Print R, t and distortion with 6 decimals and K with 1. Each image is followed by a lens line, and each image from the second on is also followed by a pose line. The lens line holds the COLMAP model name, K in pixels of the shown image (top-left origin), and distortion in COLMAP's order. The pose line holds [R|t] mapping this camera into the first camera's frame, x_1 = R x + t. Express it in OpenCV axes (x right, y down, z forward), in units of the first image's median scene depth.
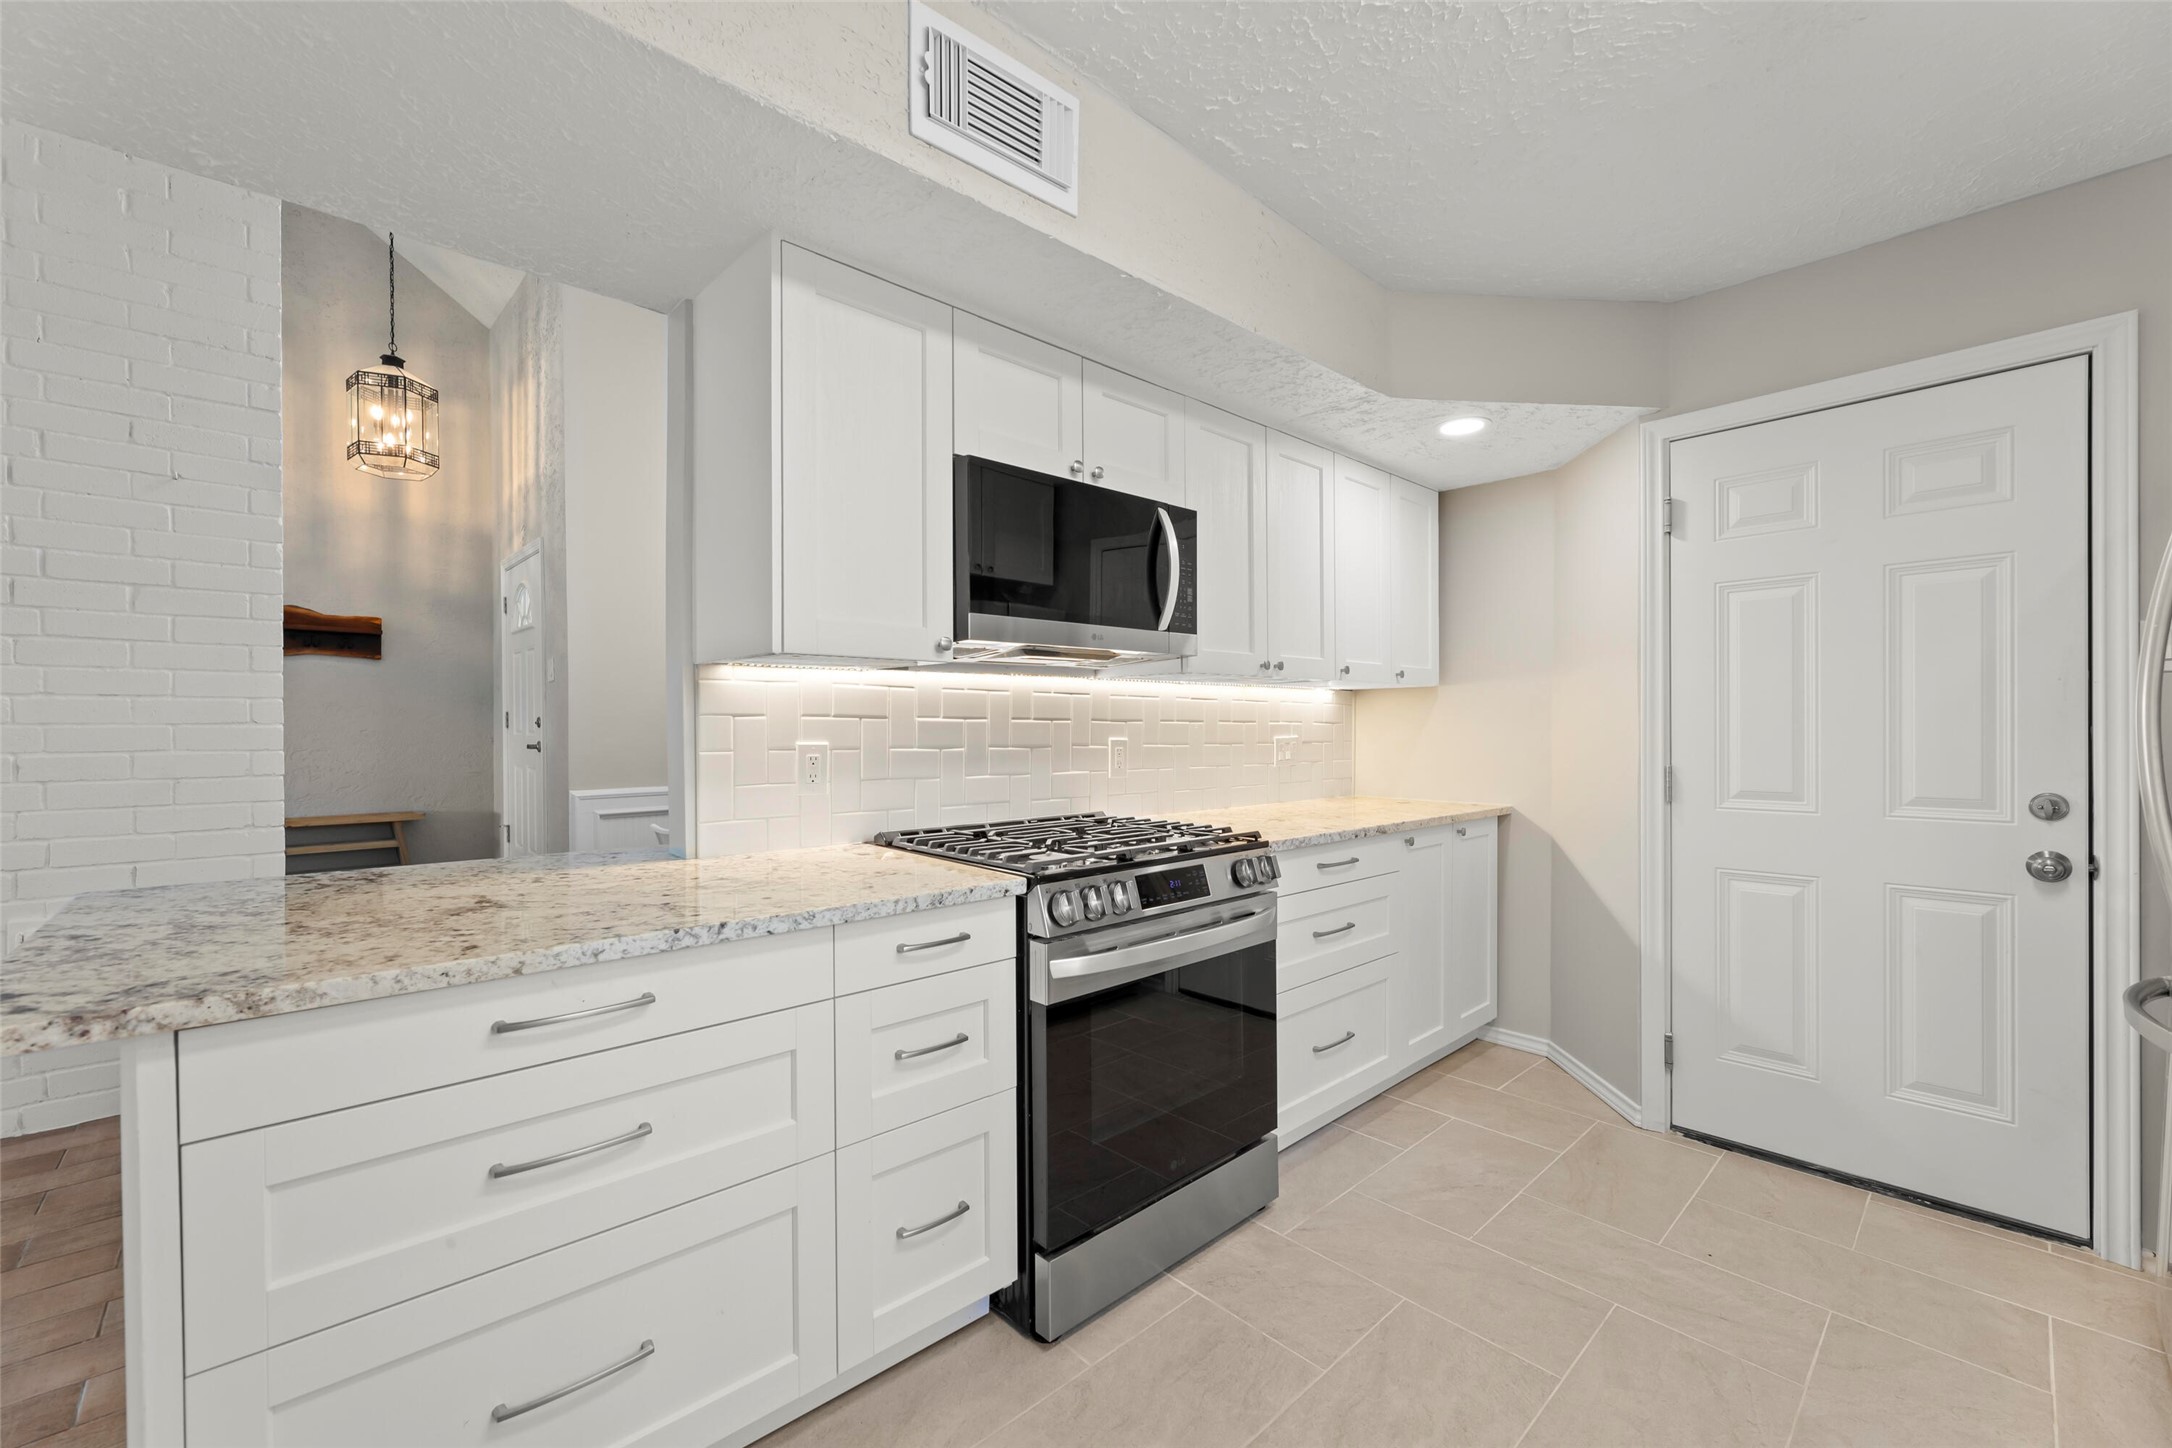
lens RADIAL K [[871.0, 0, 1077.2], [0, 871.0, 735.2], [0, 0, 1]] dist [-0.001522, -0.000044]
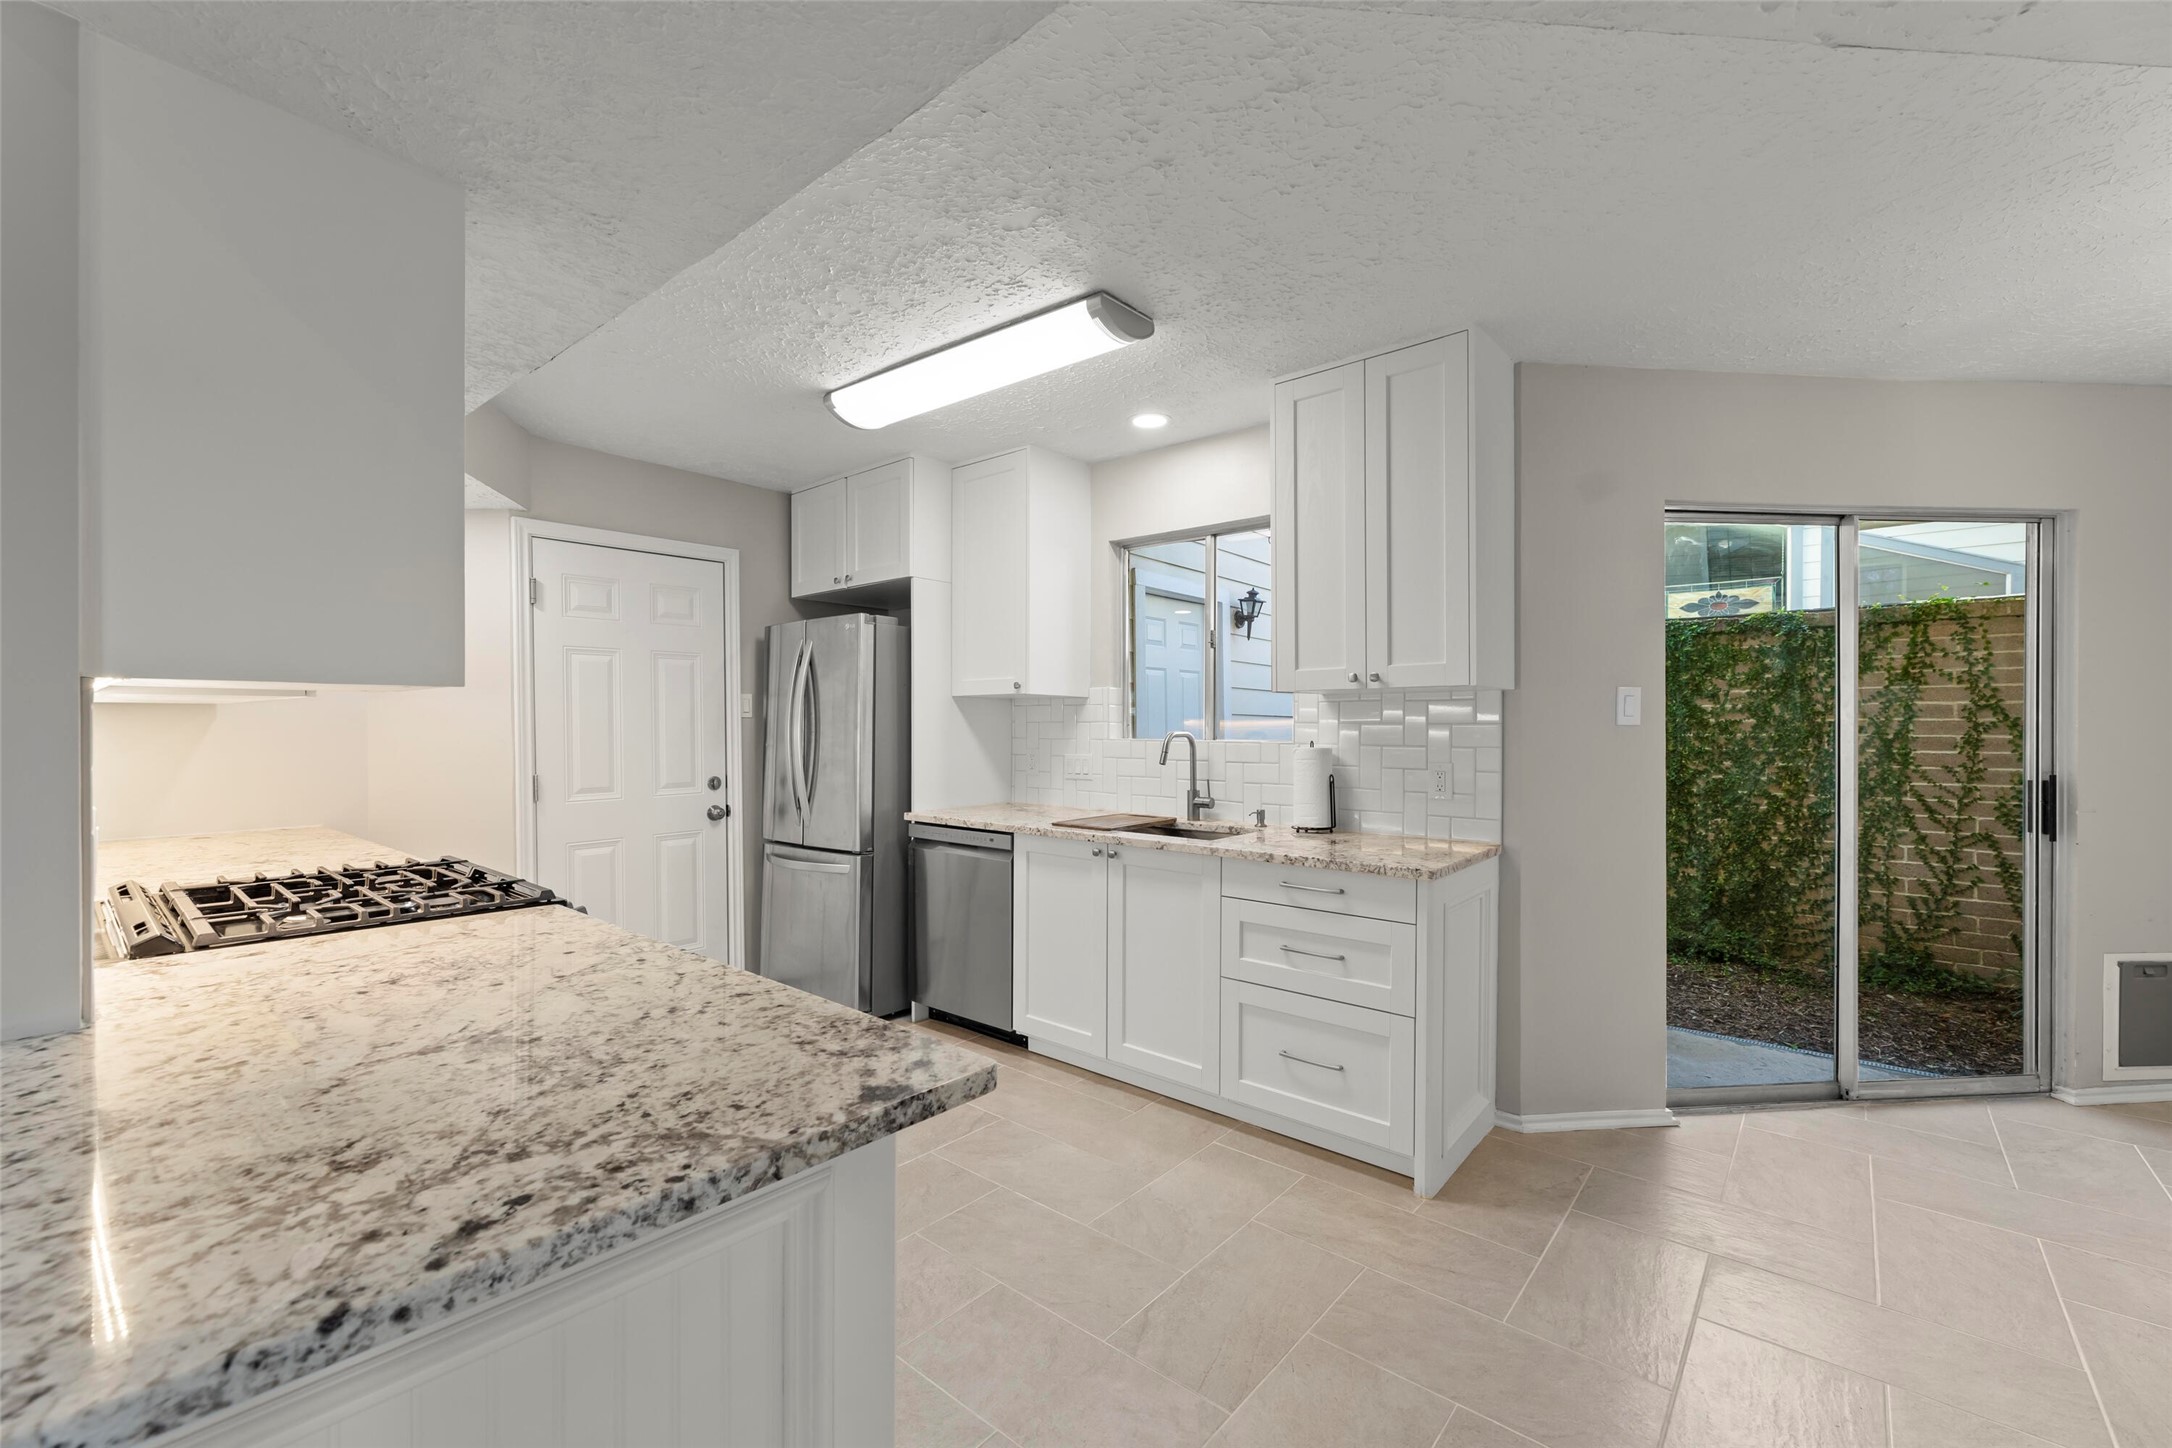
lens RADIAL K [[887.1, 0, 1073.3], [0, 887.1, 734.4], [0, 0, 1]] dist [0.000502, -0.000001]
pose [[-0.115389, -0.007520, 0.993292, -0.931799], [0.011296, 0.999897, 0.008882, -0.036034], [-0.993256, 0.012245, -0.115293, 0.377934]]
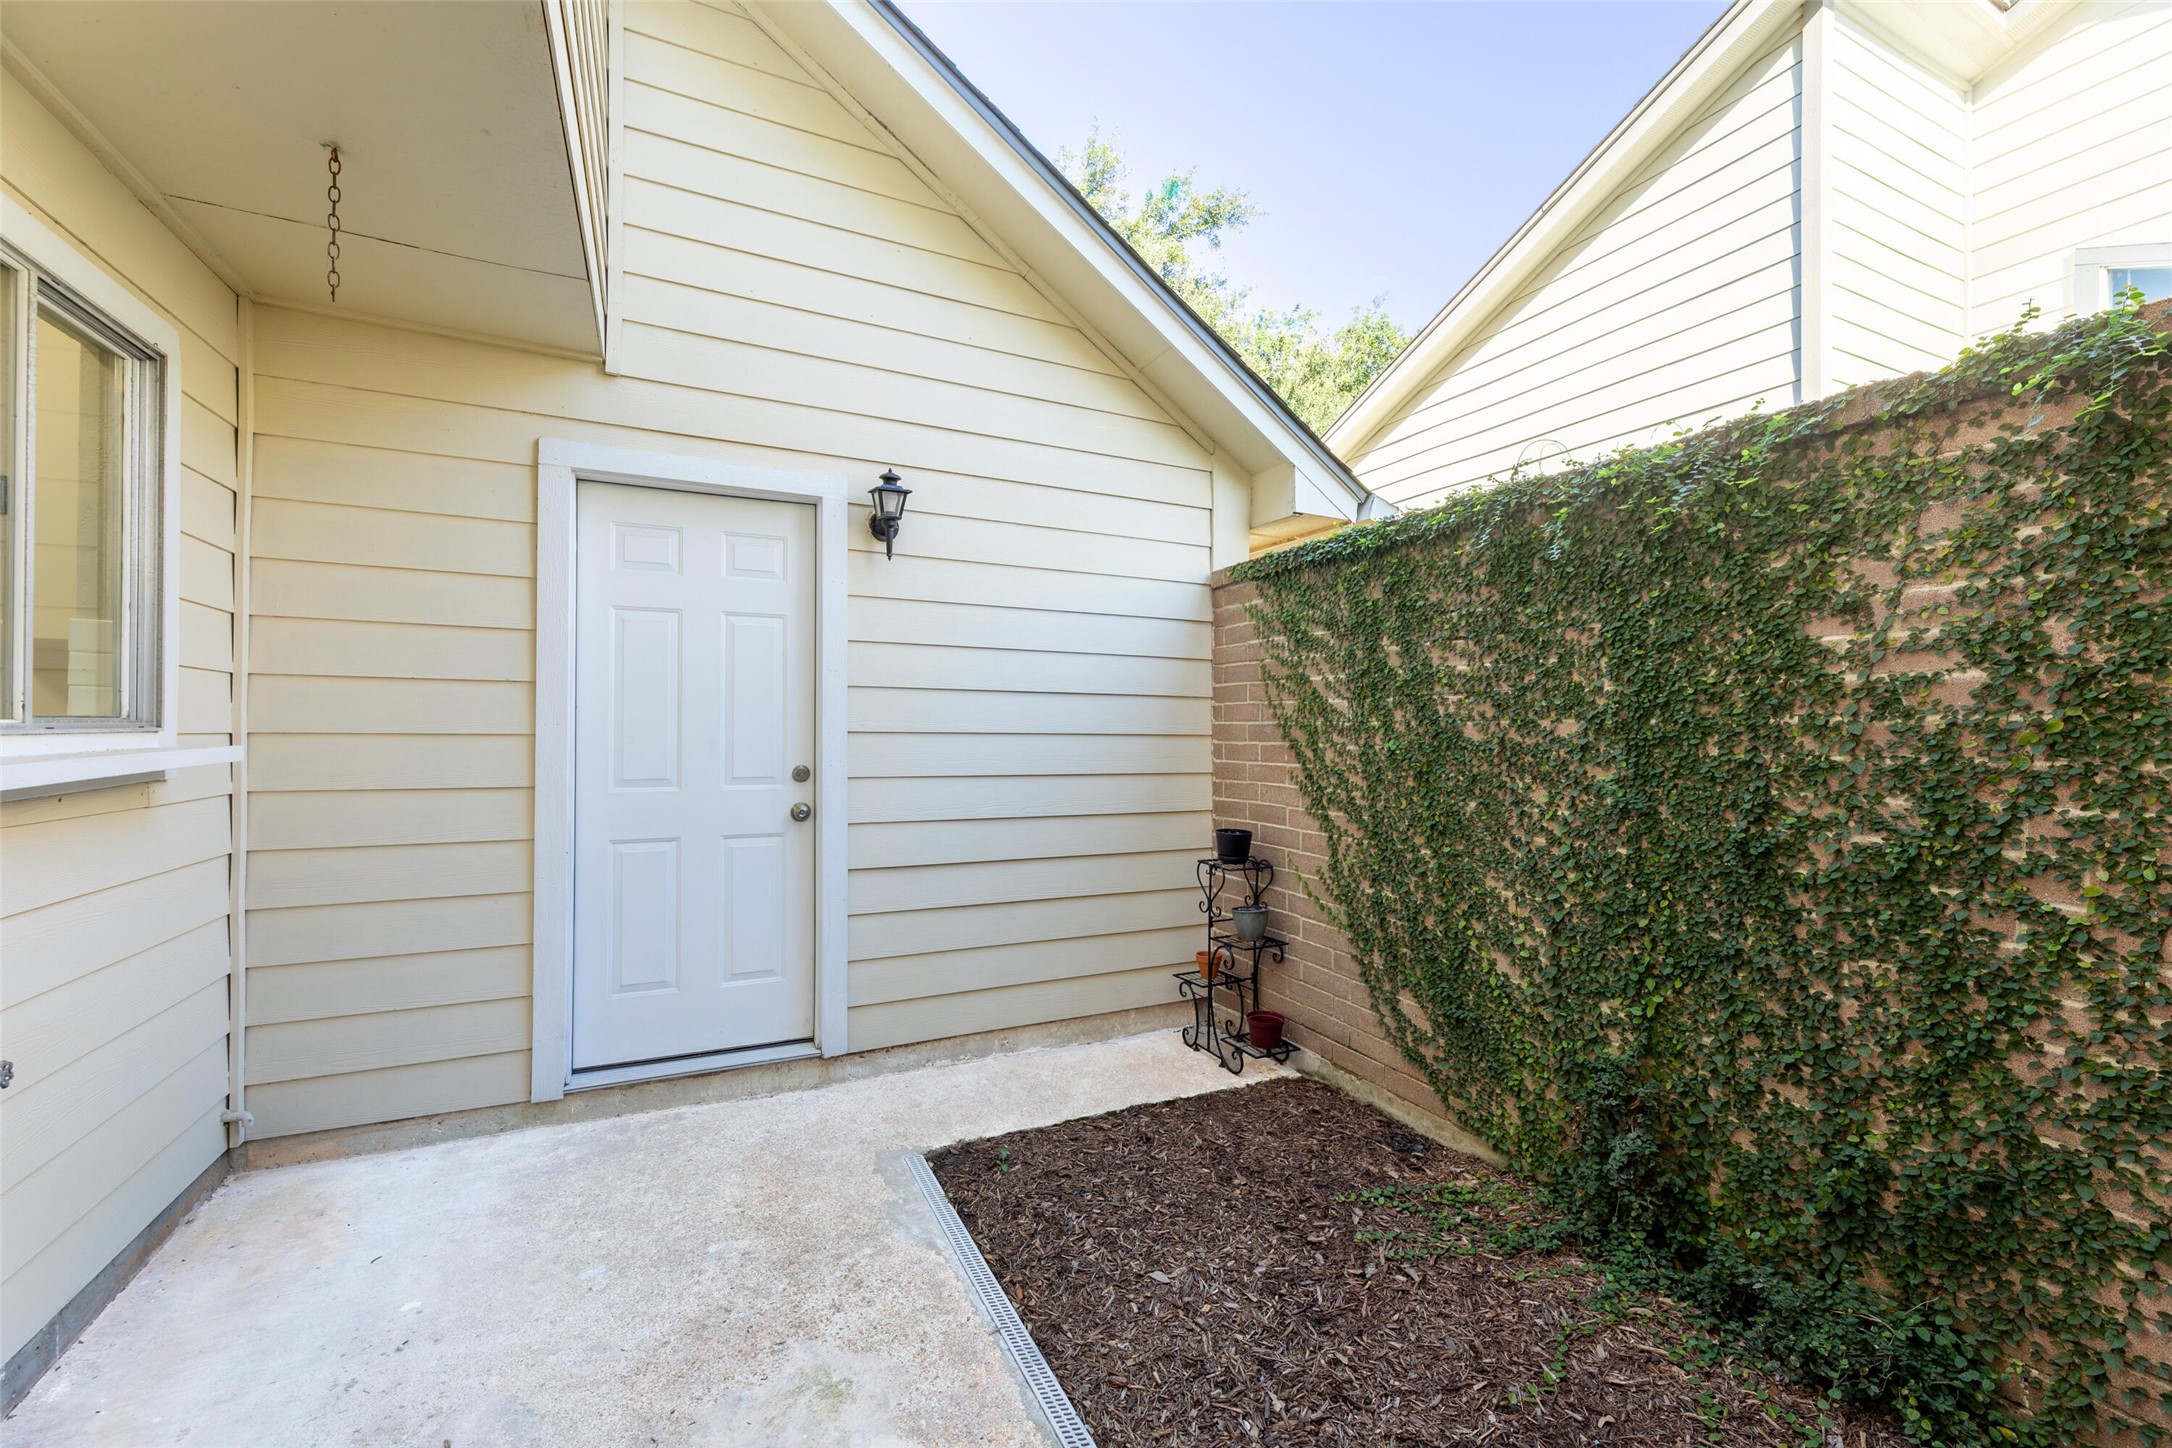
lens RADIAL K [[869.6, 0, 1078.7], [0, 869.6, 727.1], [0, 0, 1]] dist [-0.000059, 0.000238]
pose [[0.298711, 0.001307, 0.954343, 0.265758], [0.007096, 0.999968, -0.003591, 0.011960], [-0.954317, 0.007845, 0.298693, -1.187807]]
